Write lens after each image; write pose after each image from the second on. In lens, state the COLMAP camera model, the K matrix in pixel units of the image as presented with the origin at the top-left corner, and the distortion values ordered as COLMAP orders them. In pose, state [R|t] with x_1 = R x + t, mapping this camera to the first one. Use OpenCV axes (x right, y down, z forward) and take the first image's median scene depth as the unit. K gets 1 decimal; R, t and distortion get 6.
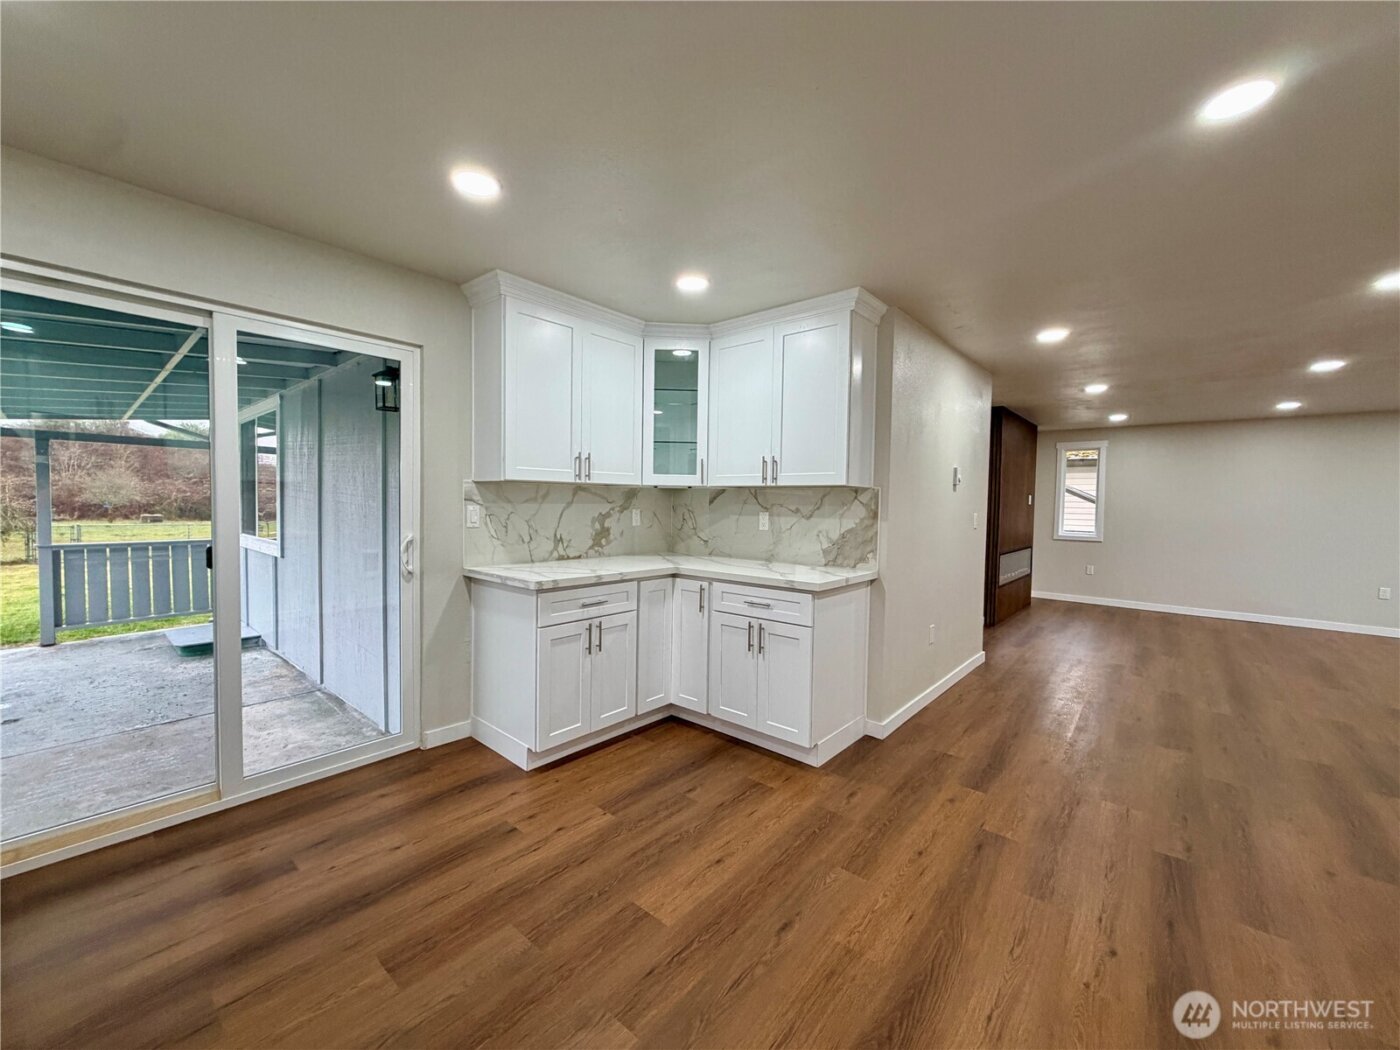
lens RADIAL K [[557.2, 0, 695.3], [0, 557.2, 525.0], [0, 0, 1]] dist [0.000065, 0.000427]
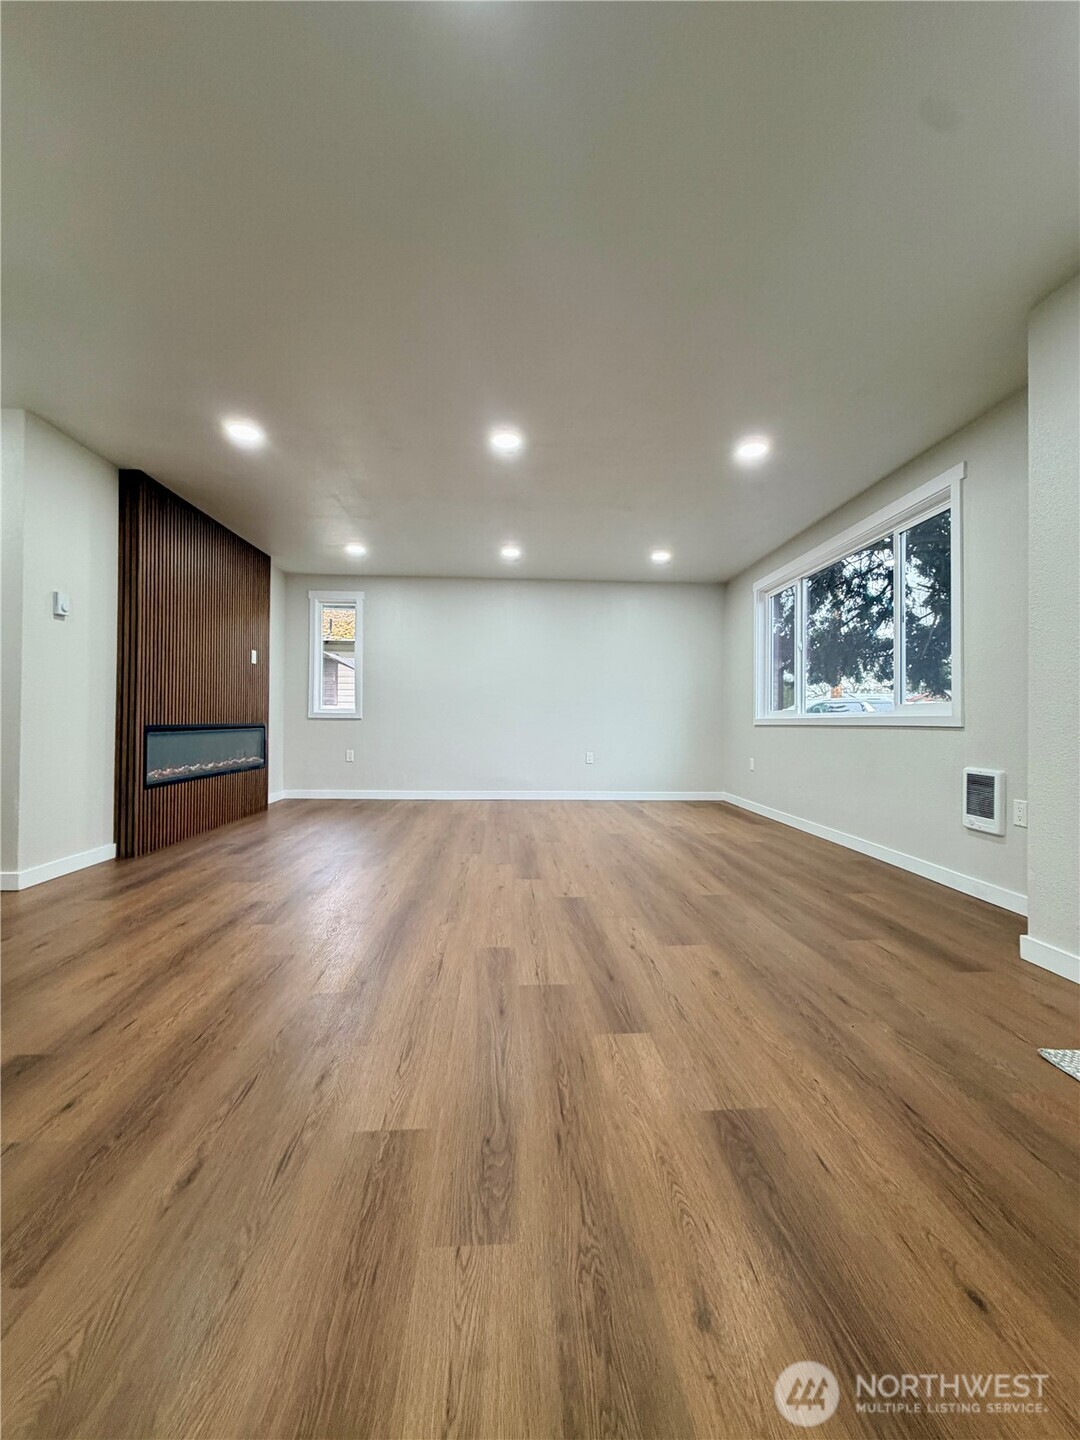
lens RADIAL K [[573.2, 0, 542.8], [0, 573.2, 713.1], [0, 0, 1]] dist [0.000065, 0.000427]
pose [[0.719302, -0.002816, 0.694691, 0.852730], [0.031850, 0.999074, -0.028928, 0.130592], [-0.693966, 0.042934, 0.718726, 0.577078]]
